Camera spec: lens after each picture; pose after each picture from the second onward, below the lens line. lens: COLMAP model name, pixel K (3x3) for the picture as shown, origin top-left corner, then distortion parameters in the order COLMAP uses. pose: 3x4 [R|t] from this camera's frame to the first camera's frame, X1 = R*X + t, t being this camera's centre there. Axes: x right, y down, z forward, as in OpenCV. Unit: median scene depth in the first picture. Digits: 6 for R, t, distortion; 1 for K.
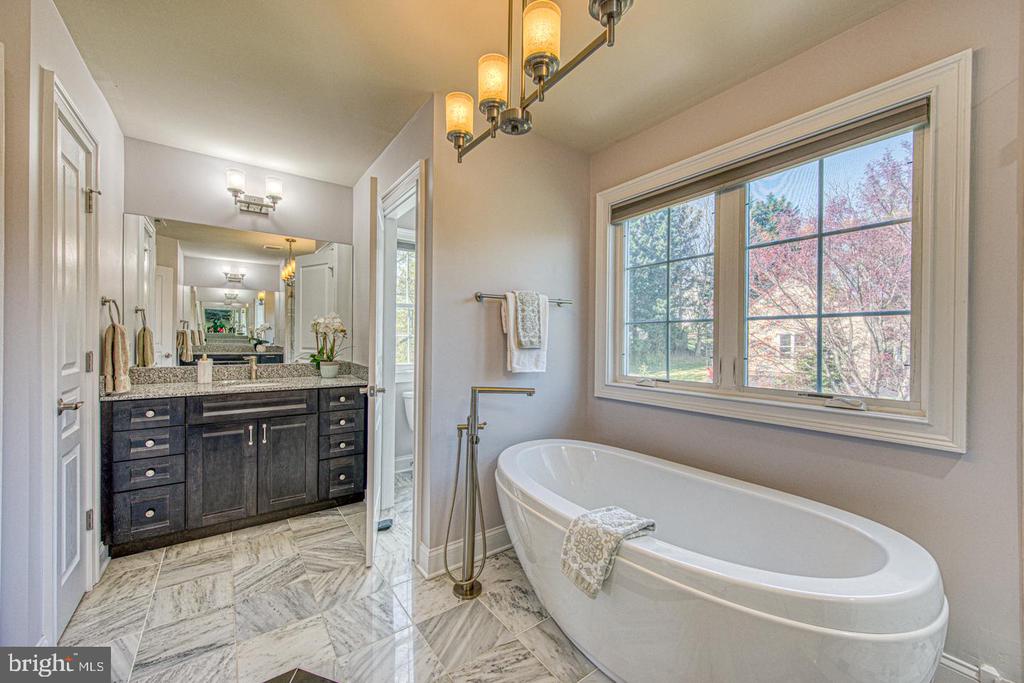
lens RADIAL K [[391.0, 0, 512.0], [0, 391.0, 341.5], [0, 0, 1]] dist [0.000438, -0.000136]
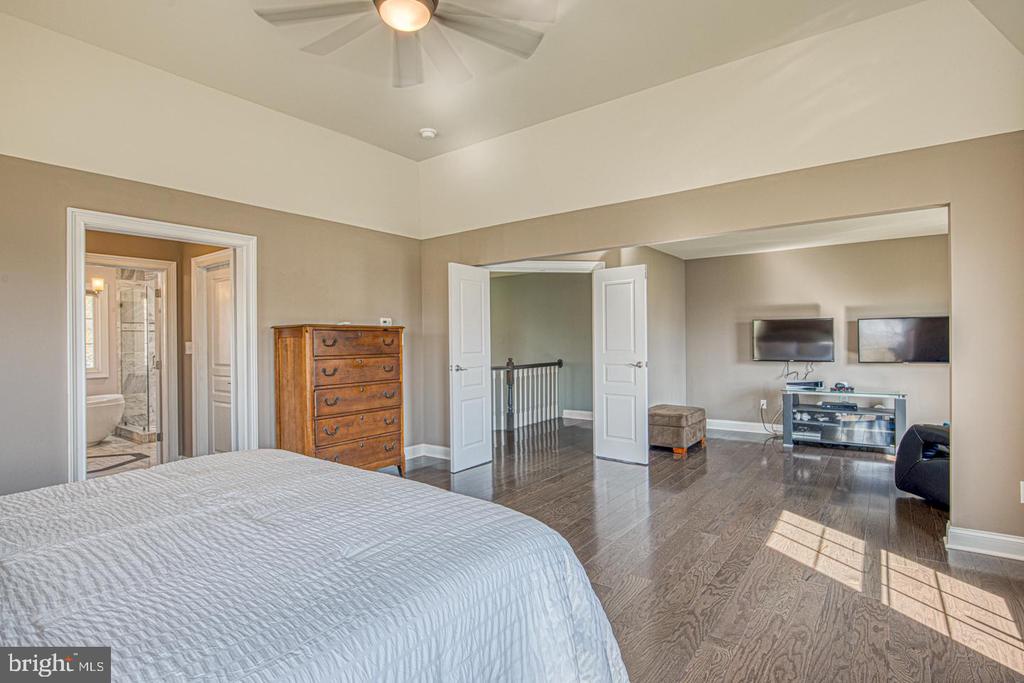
lens RADIAL K [[504.6, 0, 512.0], [0, 504.6, 341.5], [0, 0, 1]] dist [-0.001458, -0.000284]
pose [[-0.289174, -0.007416, 0.957248, -3.999587], [0.012585, 0.999854, 0.011548, -0.085000], [-0.957194, 0.015387, -0.289038, -1.221006]]
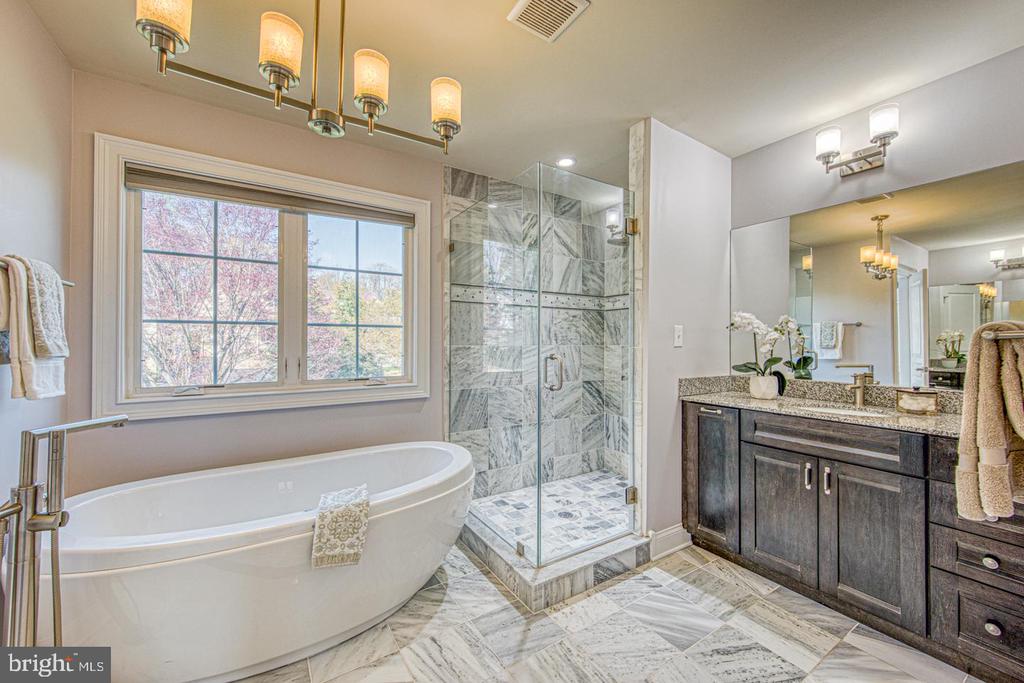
lens RADIAL K [[391.0, 0, 512.0], [0, 391.0, 341.5], [0, 0, 1]] dist [0.000438, -0.000136]
pose [[0.067536, -0.001963, 0.997715, -0.628295], [0.002579, 0.999995, 0.001793, -0.006554], [-0.997714, 0.002452, 0.067541, 0.310432]]
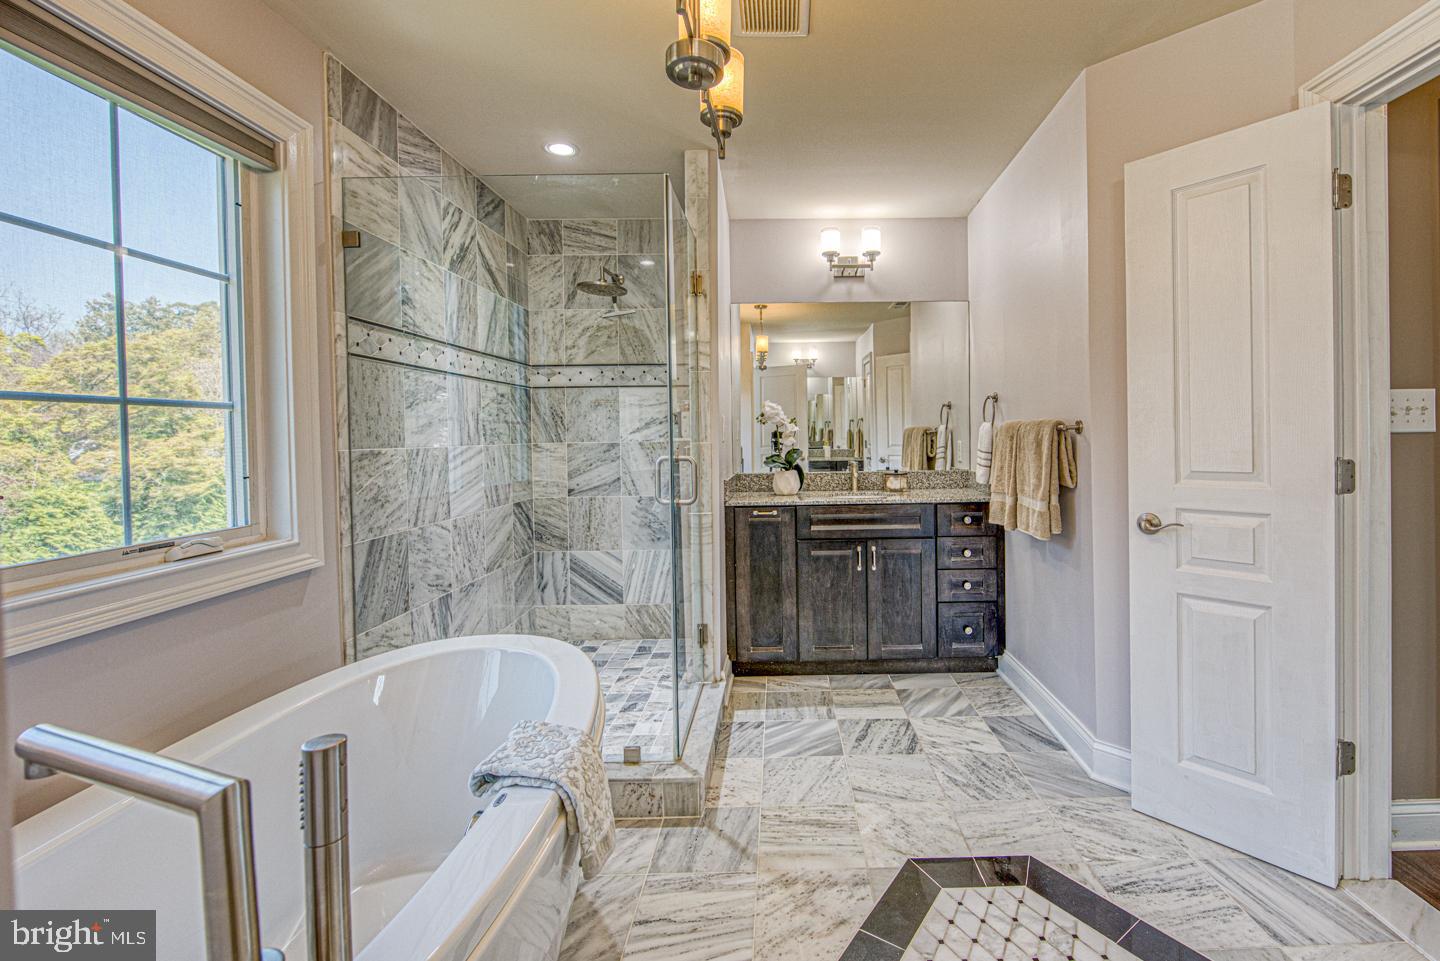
lens RADIAL K [[628.9, 0, 781.6], [0, 628.9, 445.5], [0, 0, 1]] dist [-0.010849, -0.000029]
pose [[-0.808634, -0.003159, 0.588304, -0.423065], [0.013356, 0.999629, 0.023725, -0.012549], [-0.588160, 0.027043, -0.808292, 1.127184]]
